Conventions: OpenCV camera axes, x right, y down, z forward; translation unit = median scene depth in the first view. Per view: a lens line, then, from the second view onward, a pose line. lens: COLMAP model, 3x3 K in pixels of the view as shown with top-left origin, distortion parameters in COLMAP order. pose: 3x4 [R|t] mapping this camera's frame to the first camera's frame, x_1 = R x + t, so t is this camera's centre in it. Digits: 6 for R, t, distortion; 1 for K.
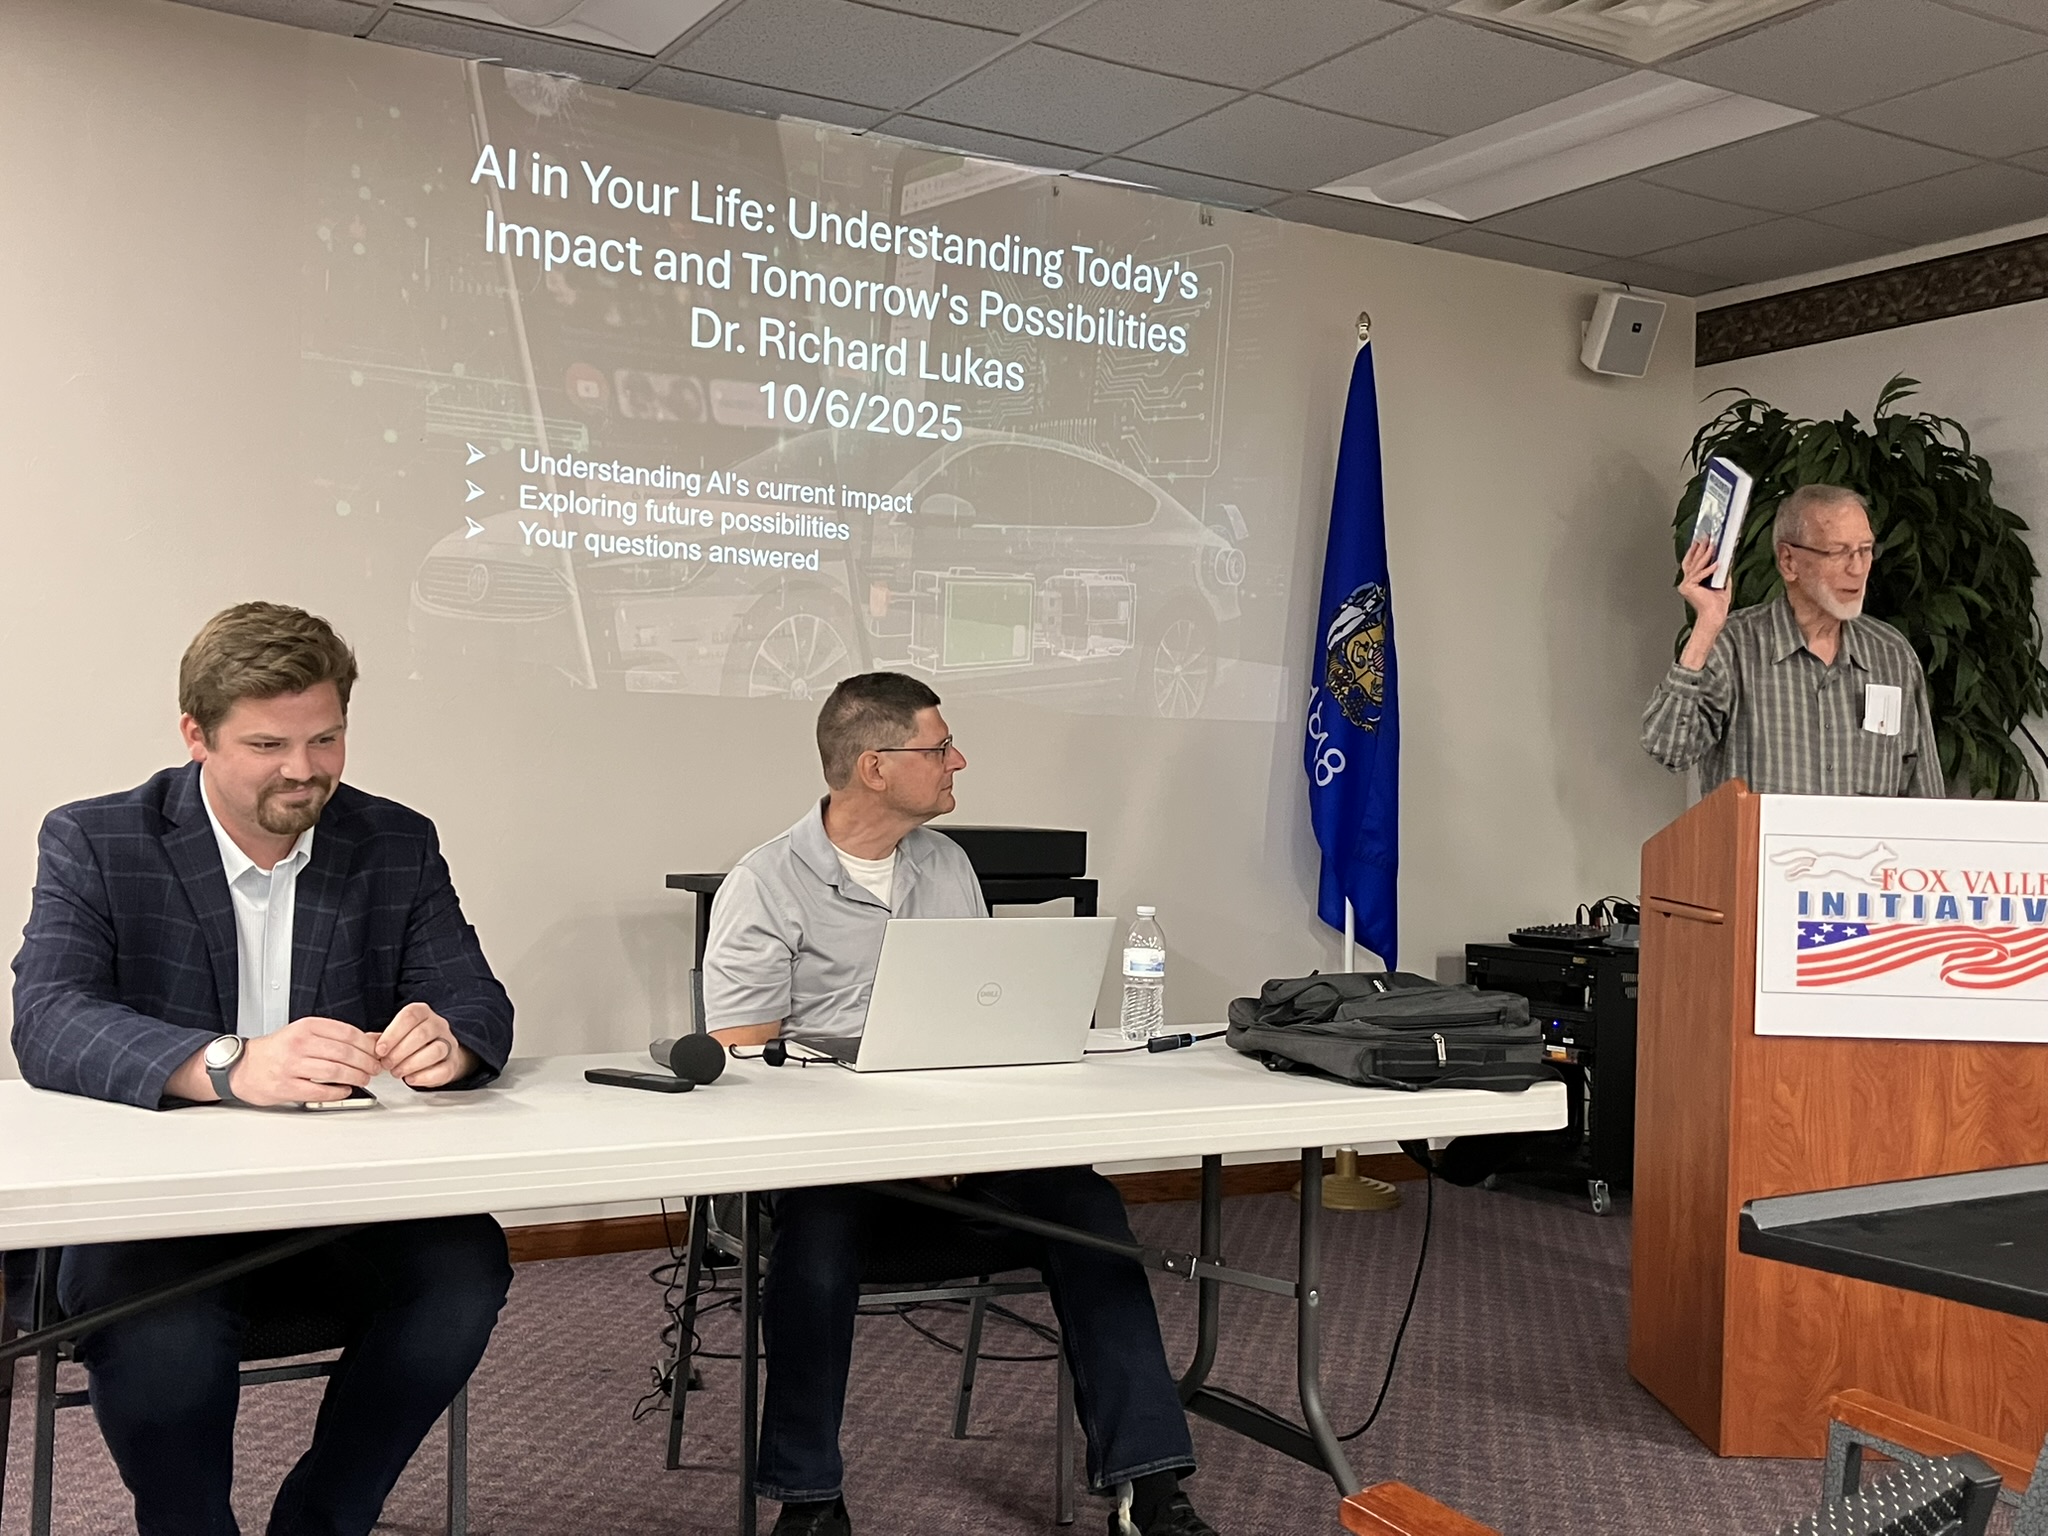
lens RADIAL K [[2176.9, 0, 1024.0], [0, 2176.9, 768.0], [0, 0, 1]] dist [-0.004156, -0.002441]
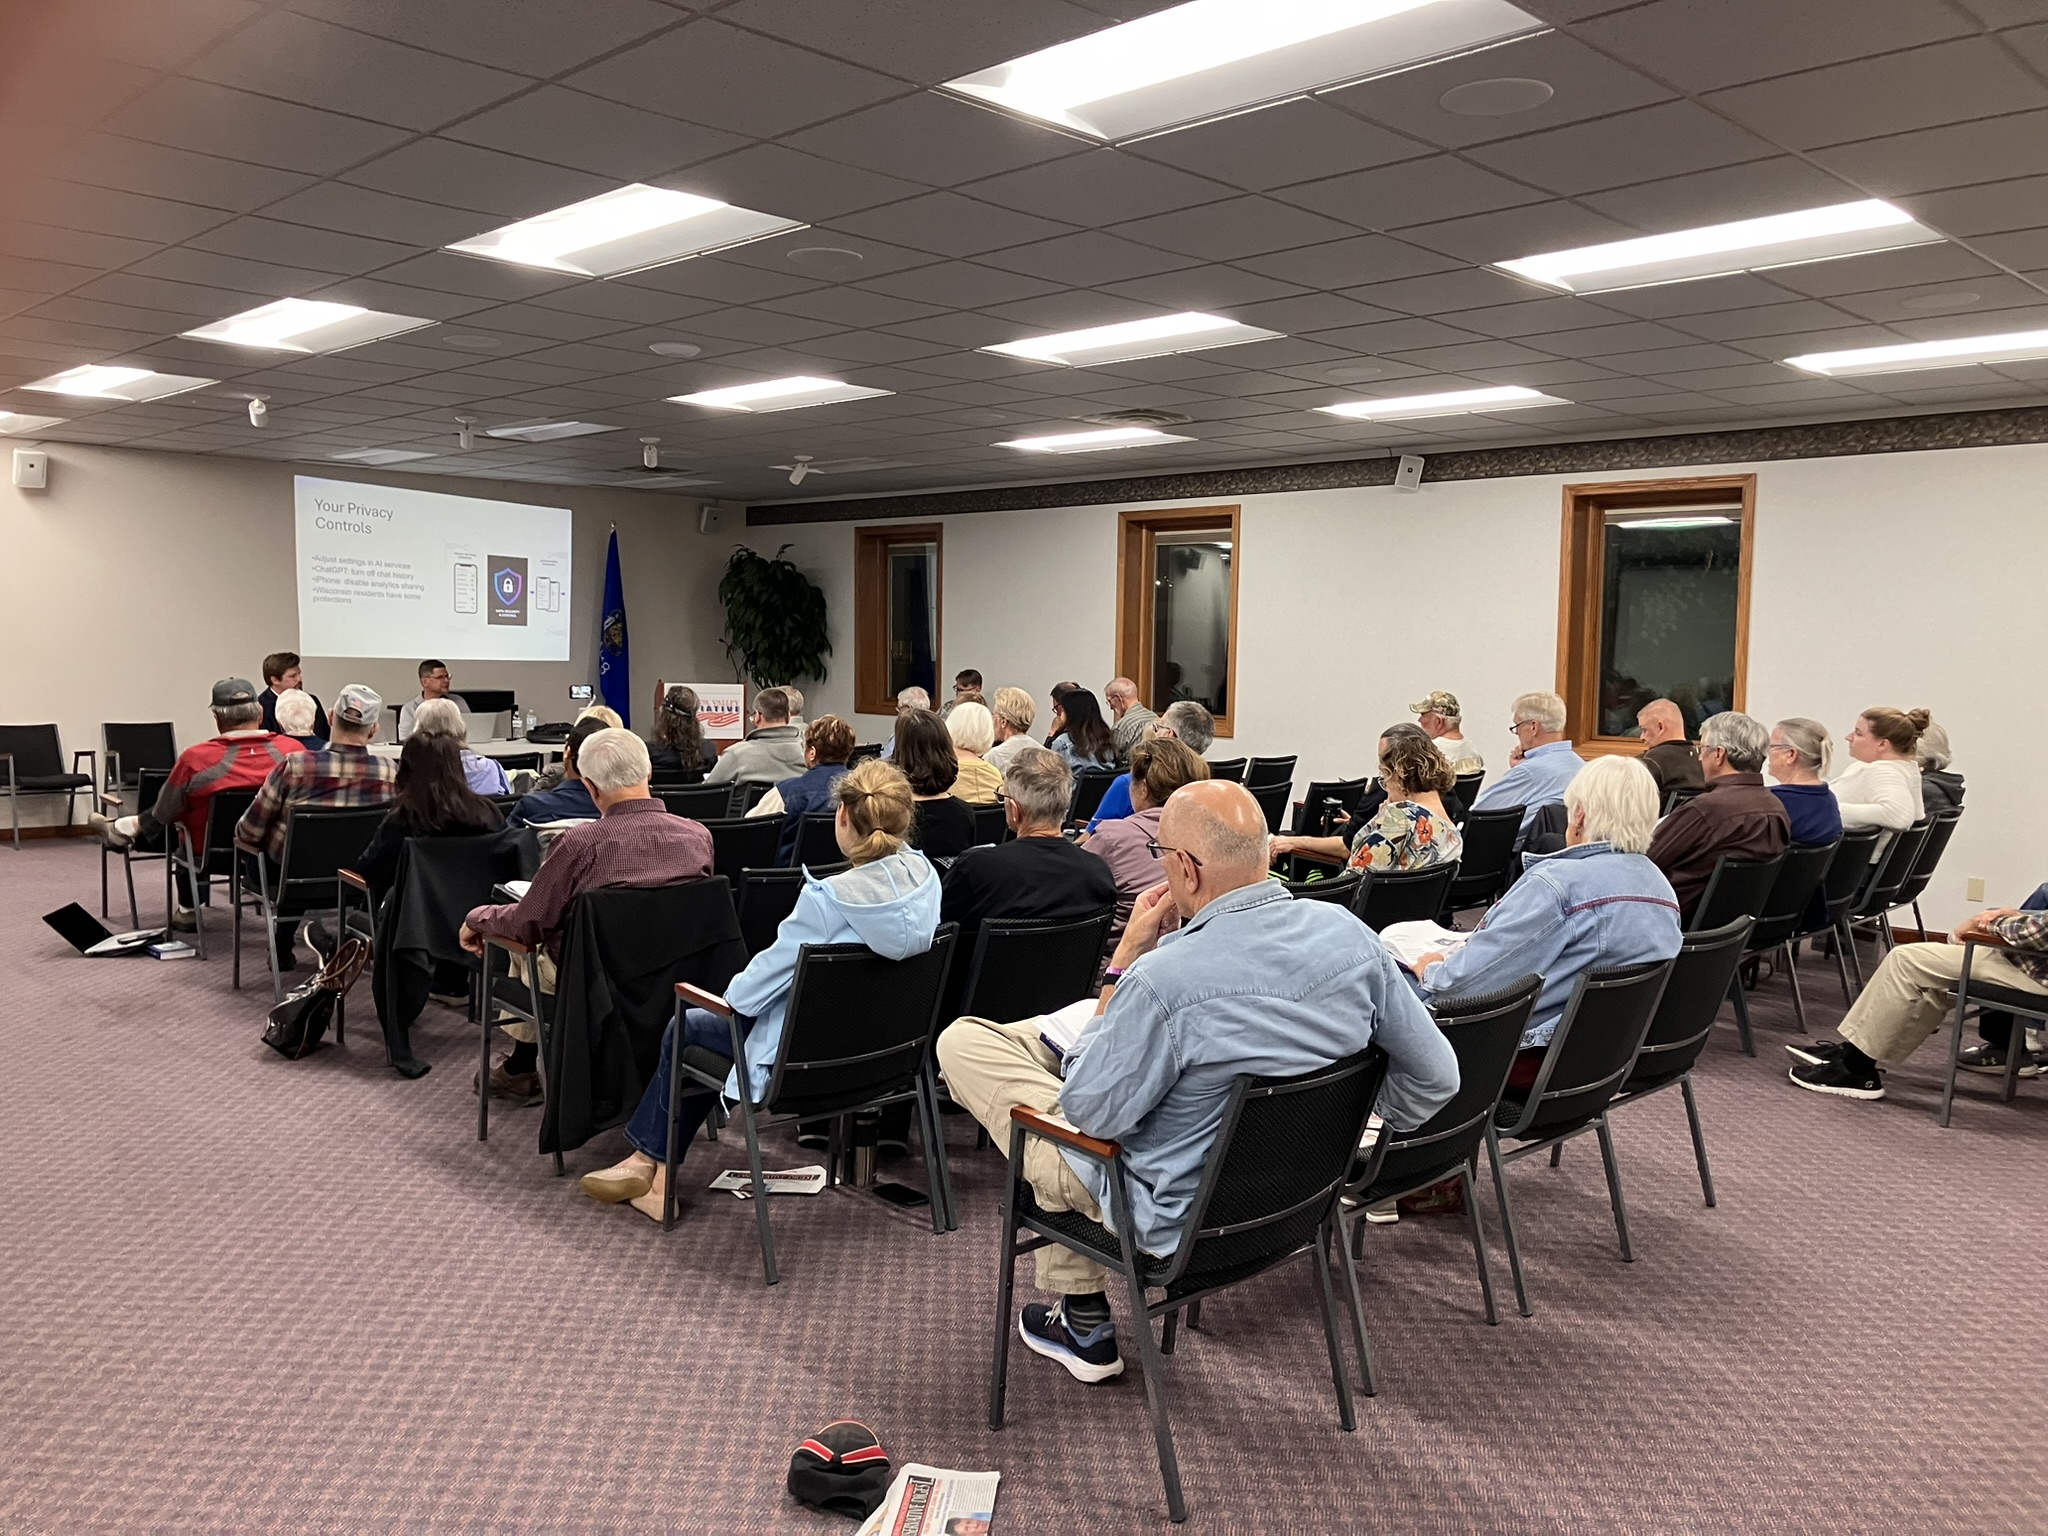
lens RADIAL K [[1698.6, 0, 1024.0], [0, 1698.6, 768.0], [0, 0, 1]] dist [0.002282, 0.000428]
pose [[0.967992, -0.021562, 0.250052, 0.109559], [-0.000955, 0.995979, 0.089582, -0.077002], [-0.250978, -0.086954, 0.964079, -1.534058]]
